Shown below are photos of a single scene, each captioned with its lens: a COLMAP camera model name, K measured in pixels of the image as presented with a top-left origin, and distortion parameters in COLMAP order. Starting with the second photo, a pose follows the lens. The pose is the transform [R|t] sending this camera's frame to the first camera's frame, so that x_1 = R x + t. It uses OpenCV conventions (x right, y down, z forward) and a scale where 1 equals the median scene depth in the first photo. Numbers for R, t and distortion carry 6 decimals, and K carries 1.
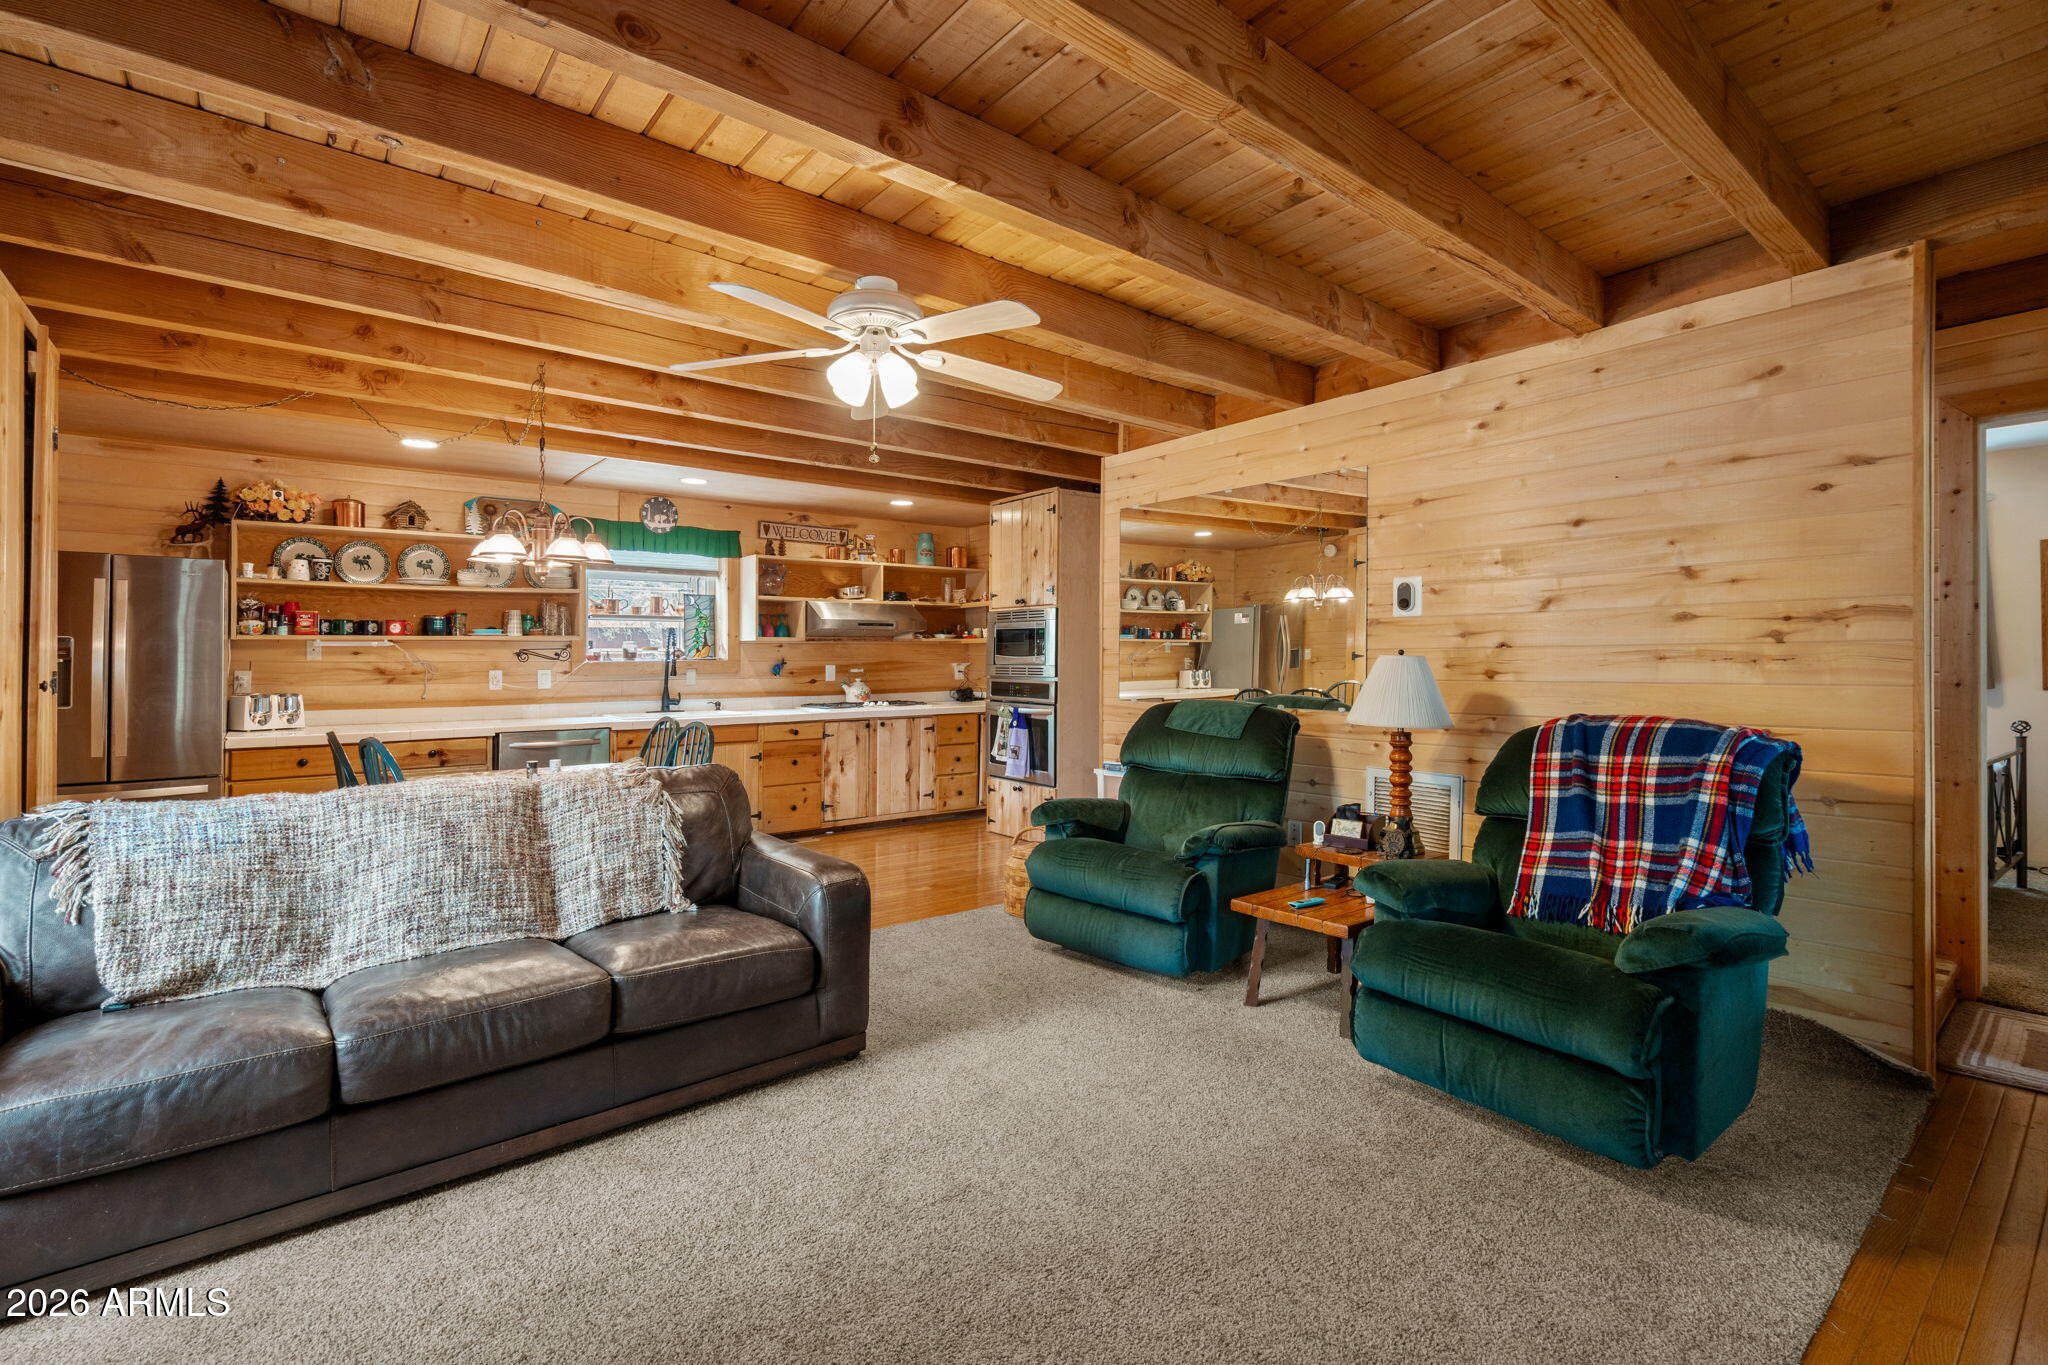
lens RADIAL K [[918.6, 0, 1028.4], [0, 918.6, 655.4], [0, 0, 1]] dist [-0.001551, -0.000082]
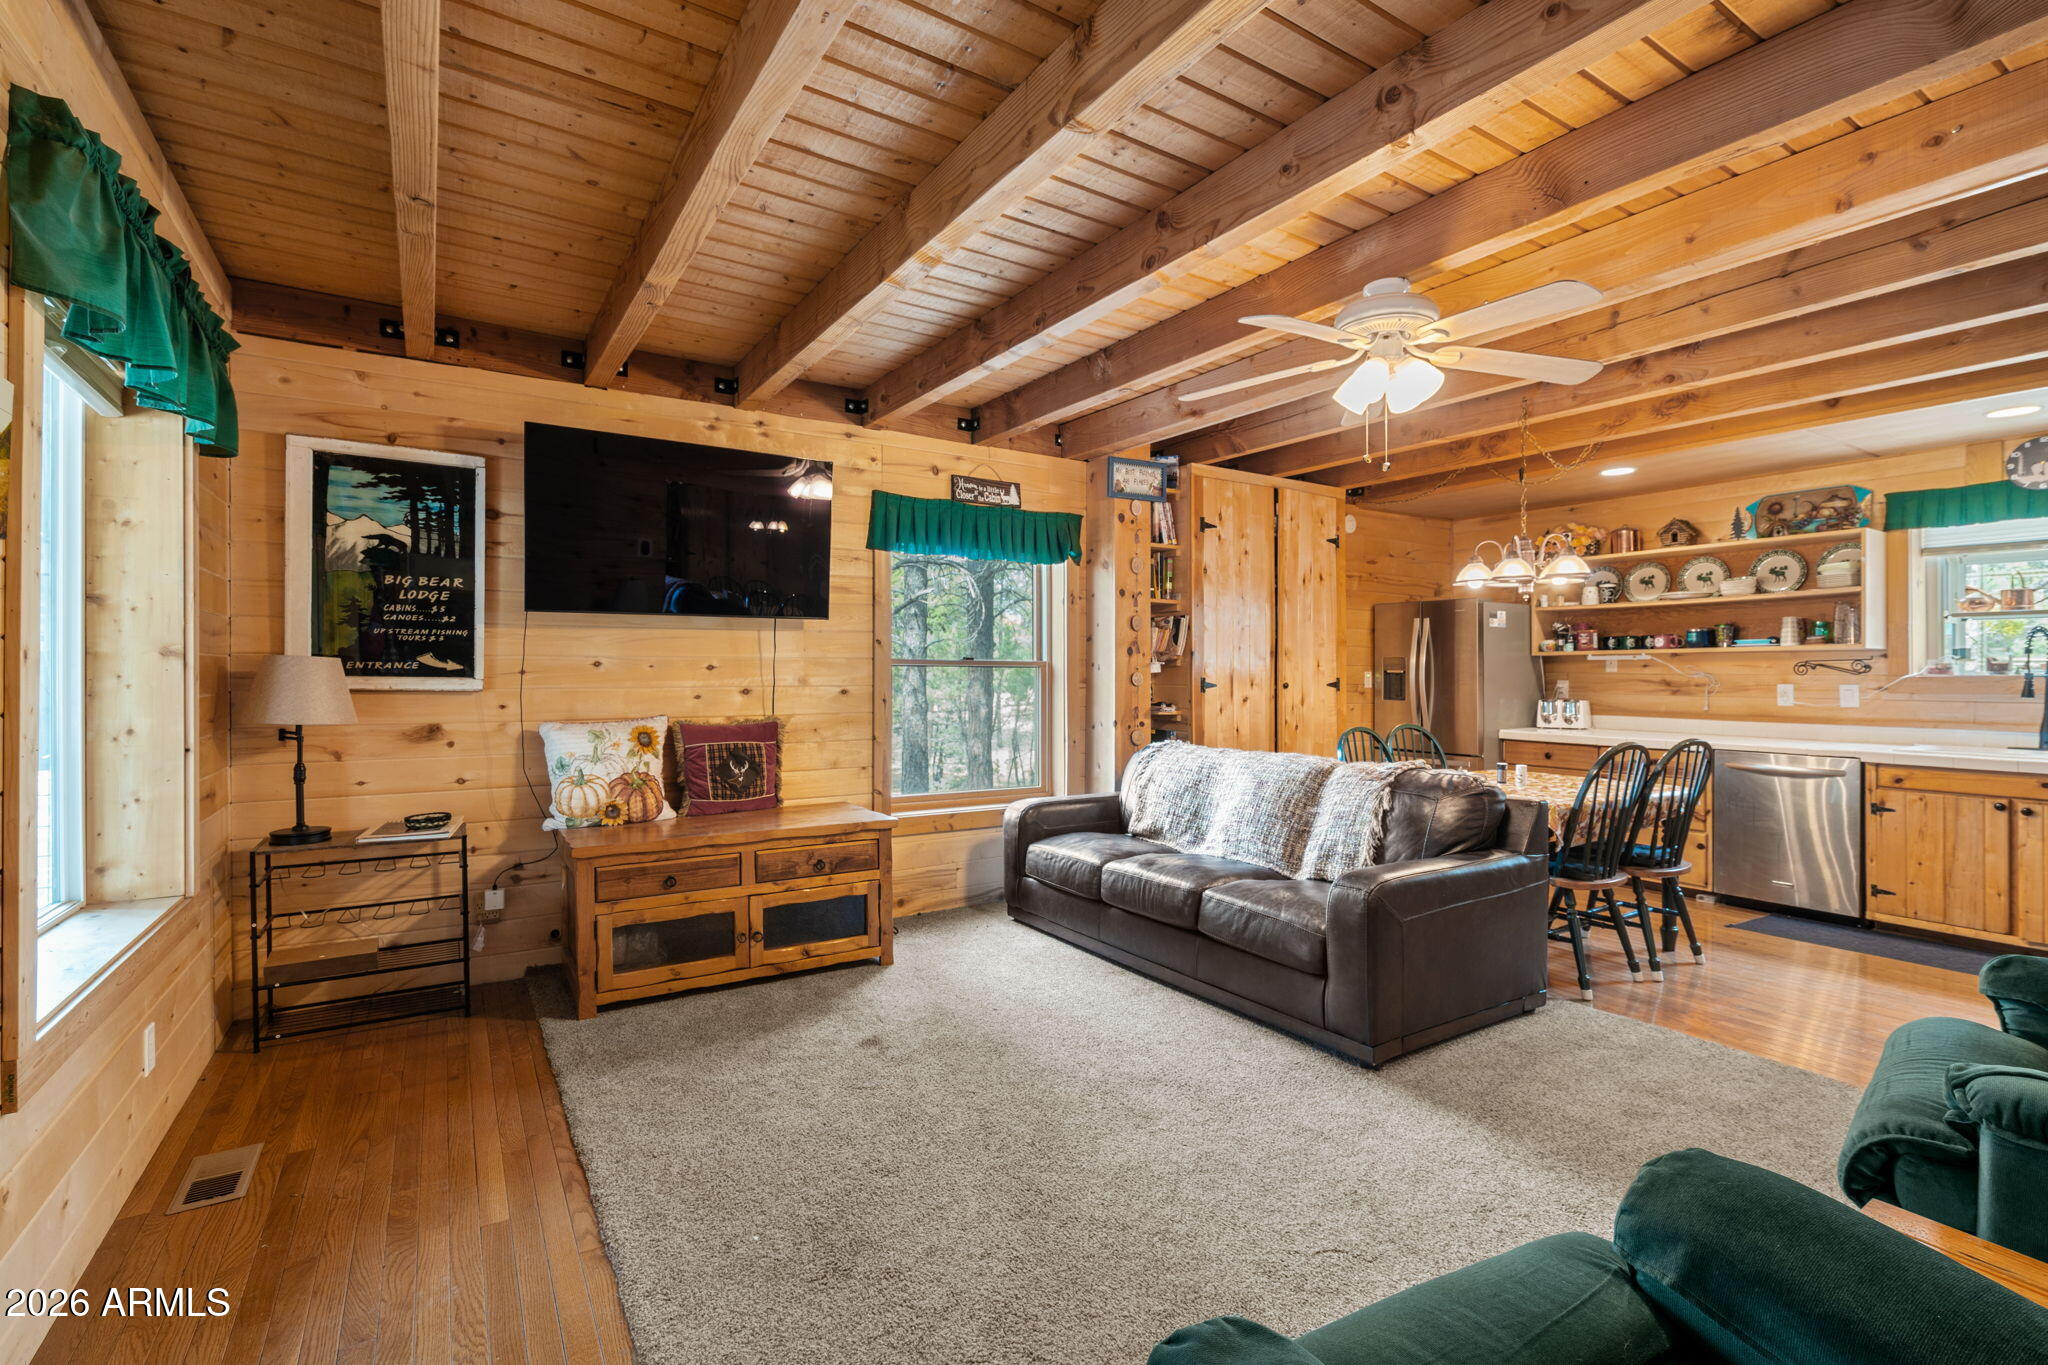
lens RADIAL K [[921.7, 0, 1018.9], [0, 921.7, 673.3], [0, 0, 1]] dist [0.000032, 0.000000]
pose [[-0.113313, 0.006048, -0.993541, 0.487799], [0.002028, 0.999981, 0.005856, -0.001451], [0.993557, -0.001352, -0.113323, 0.417574]]
